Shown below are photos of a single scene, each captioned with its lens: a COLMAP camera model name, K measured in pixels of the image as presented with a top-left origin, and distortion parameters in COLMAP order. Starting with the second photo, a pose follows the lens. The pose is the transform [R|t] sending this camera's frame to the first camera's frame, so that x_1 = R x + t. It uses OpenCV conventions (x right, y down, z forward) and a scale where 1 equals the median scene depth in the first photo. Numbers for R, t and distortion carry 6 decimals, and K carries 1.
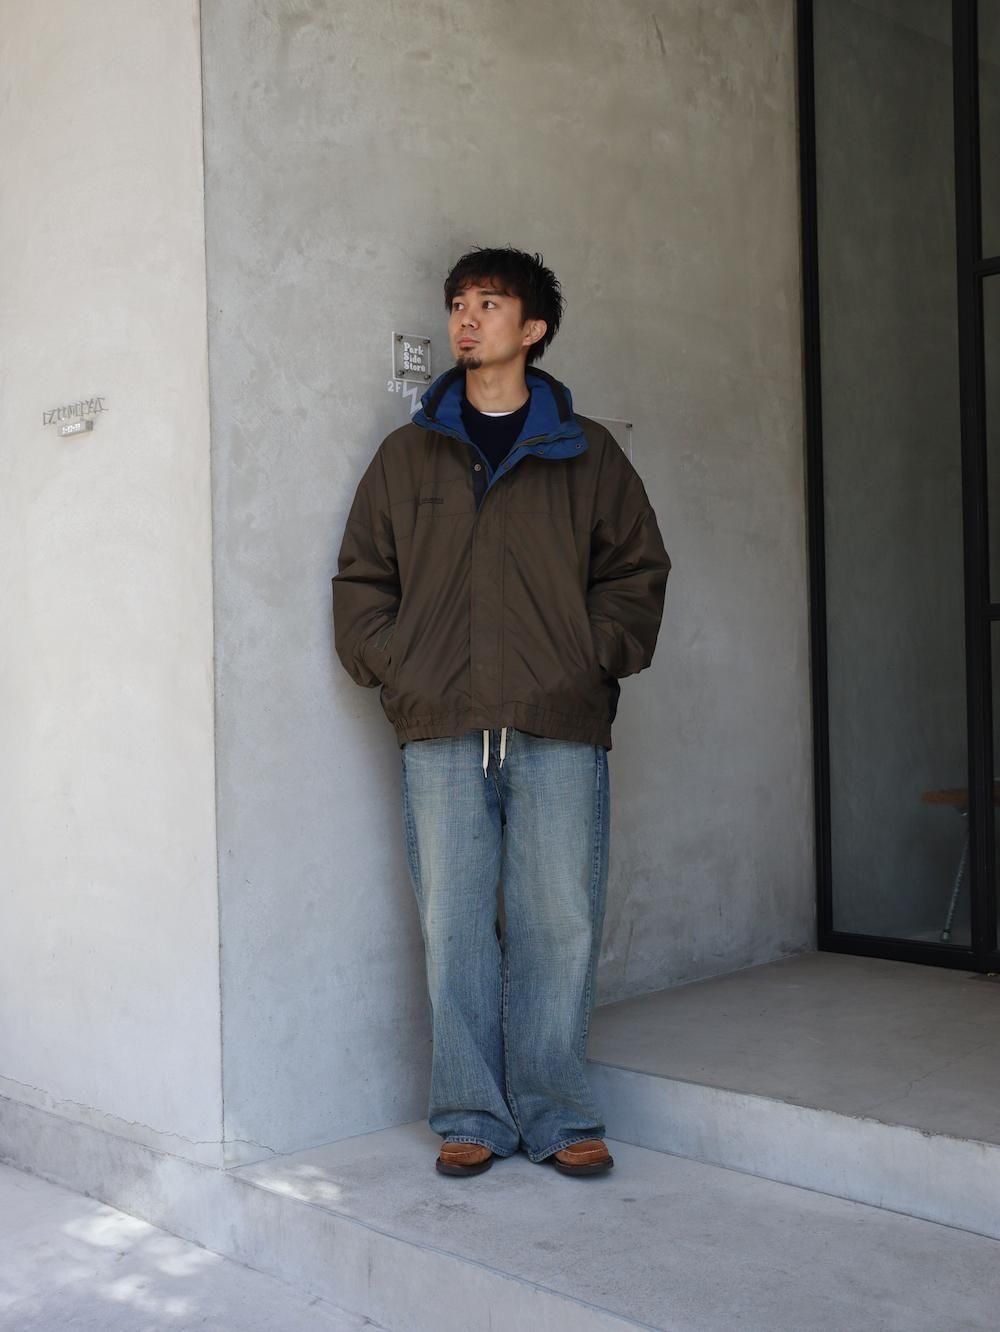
lens RADIAL K [[1615.9, 0, 473.8], [0, 1615.9, 689.4], [0, 0, 1]] dist [-0.028906, 0.000000]
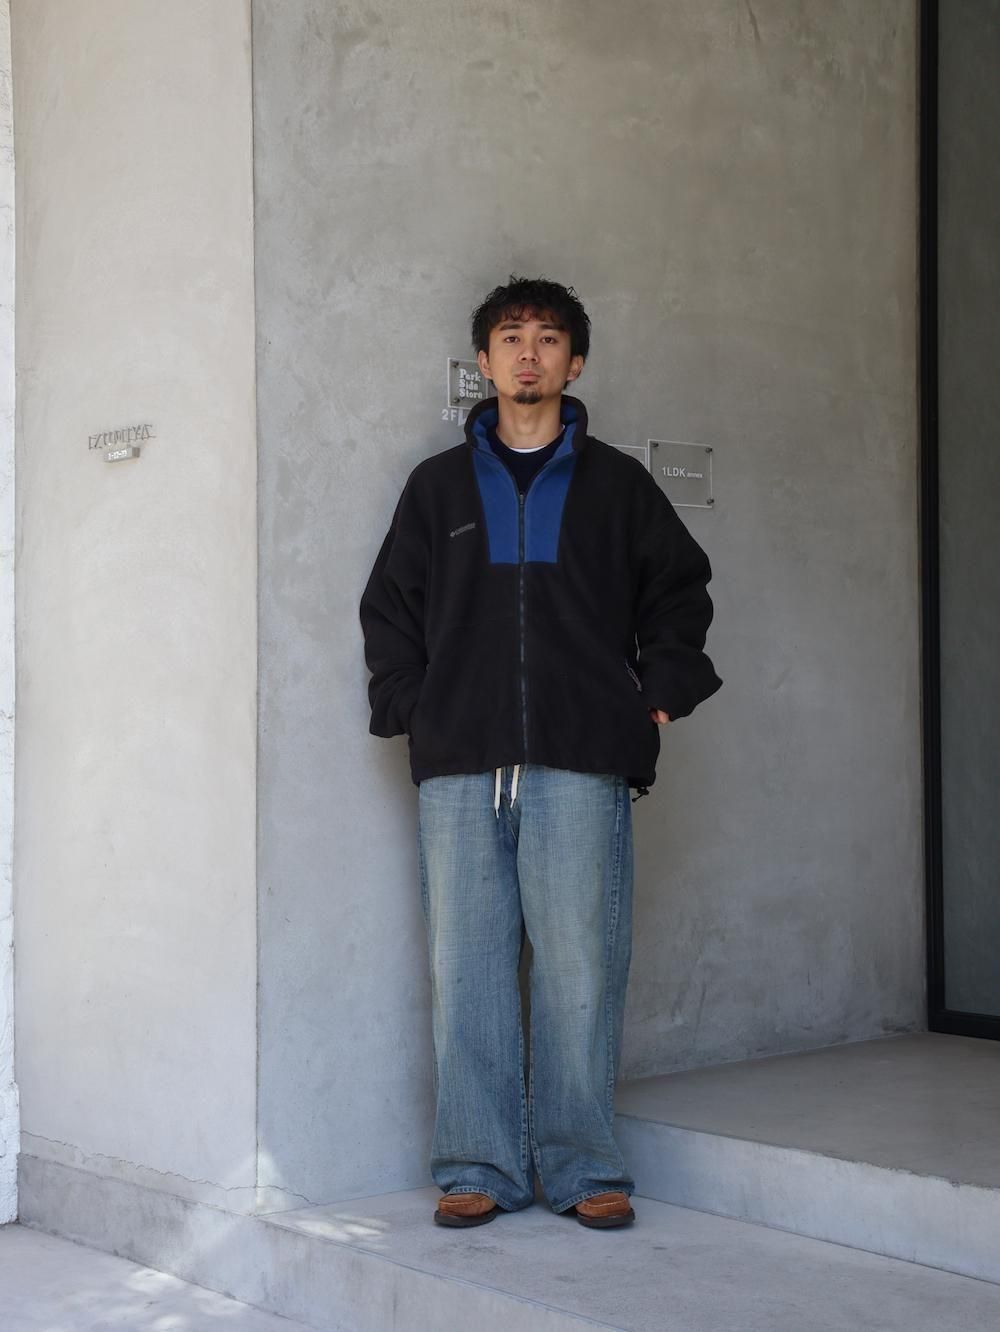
lens RADIAL K [[2280.5, 0, 485.4], [0, 2280.5, 703.5], [0, 0, 1]] dist [0.110762, 0.000000]
pose [[0.996811, 0.014546, -0.078462, 0.082177], [-0.016047, 0.999699, -0.018532, 0.010102], [0.078169, 0.019732, 0.996745, -0.357569]]
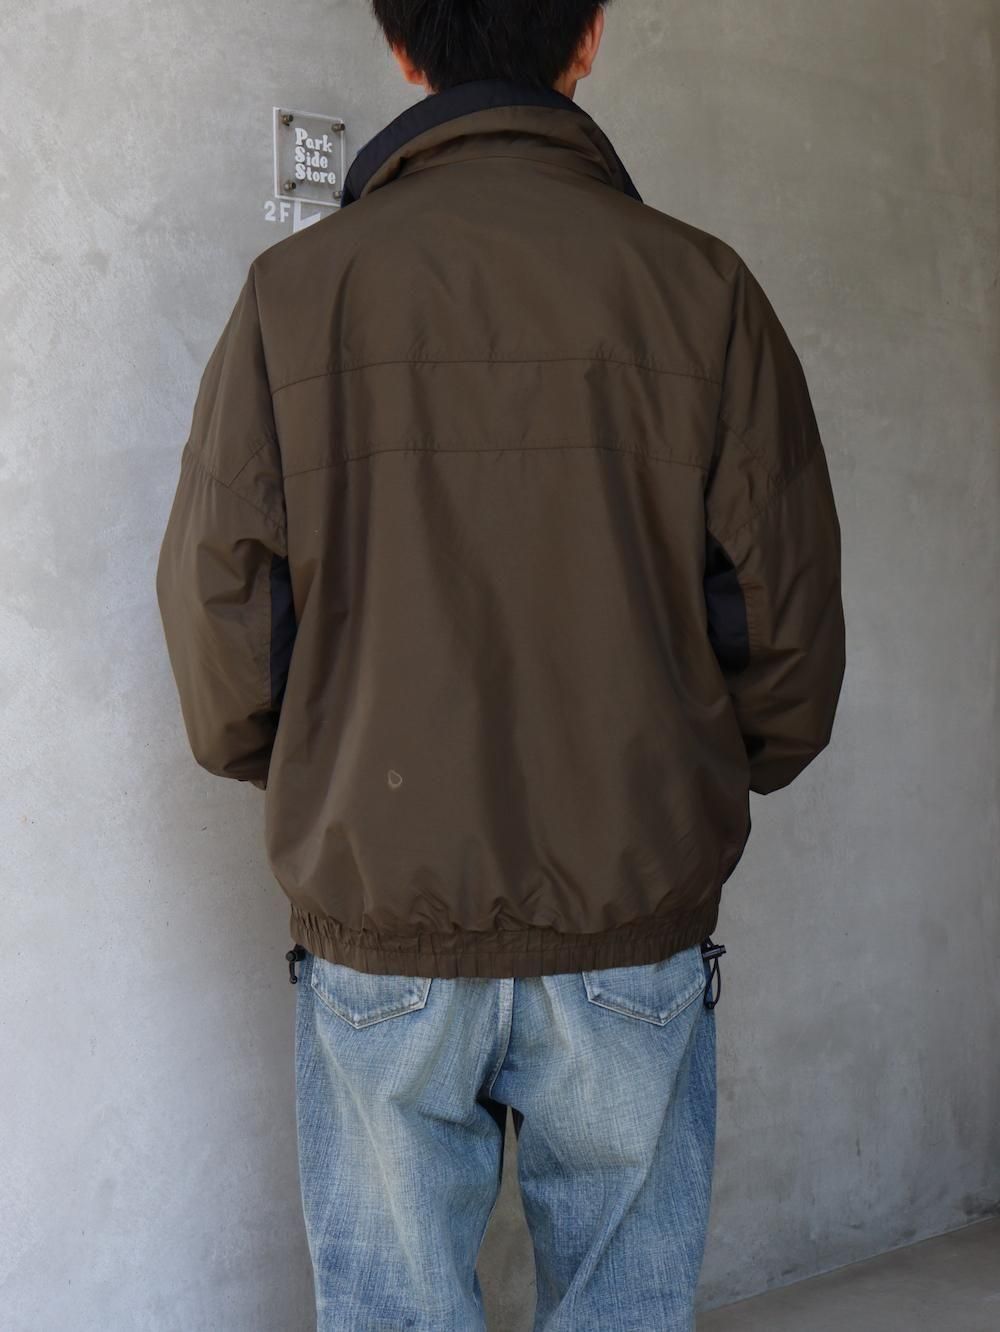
lens RADIAL K [[2387.5, 0, 494.8], [0, 2387.5, 671.2], [0, 0, 1]] dist [0.178884, 0.000000]
pose [[0.999733, 0.010224, 0.020700, 0.008238], [-0.010622, 0.999759, 0.019221, -0.050639], [-0.020499, -0.019436, 0.999601, 0.193777]]
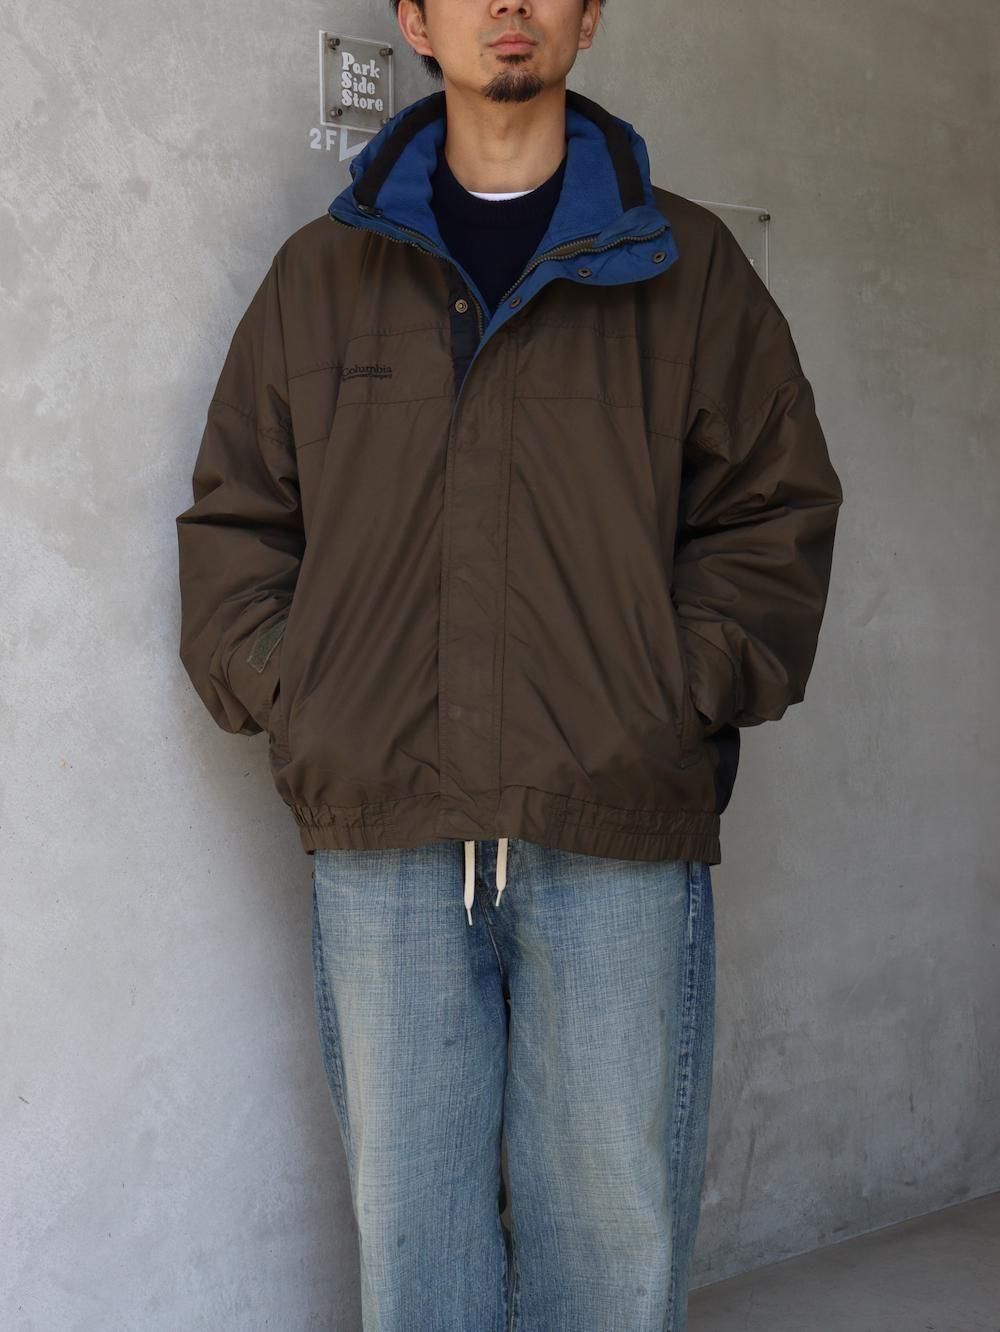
lens RADIAL K [[2387.5, 0, 507.8], [0, 2387.5, 665.7], [0, 0, 1]] dist [0.178884, 0.000000]
pose [[0.999842, 0.014256, 0.010578, 0.004699], [-0.014639, 0.999207, 0.037037, -0.047355], [-0.010042, -0.037186, 0.999258, 0.214901]]
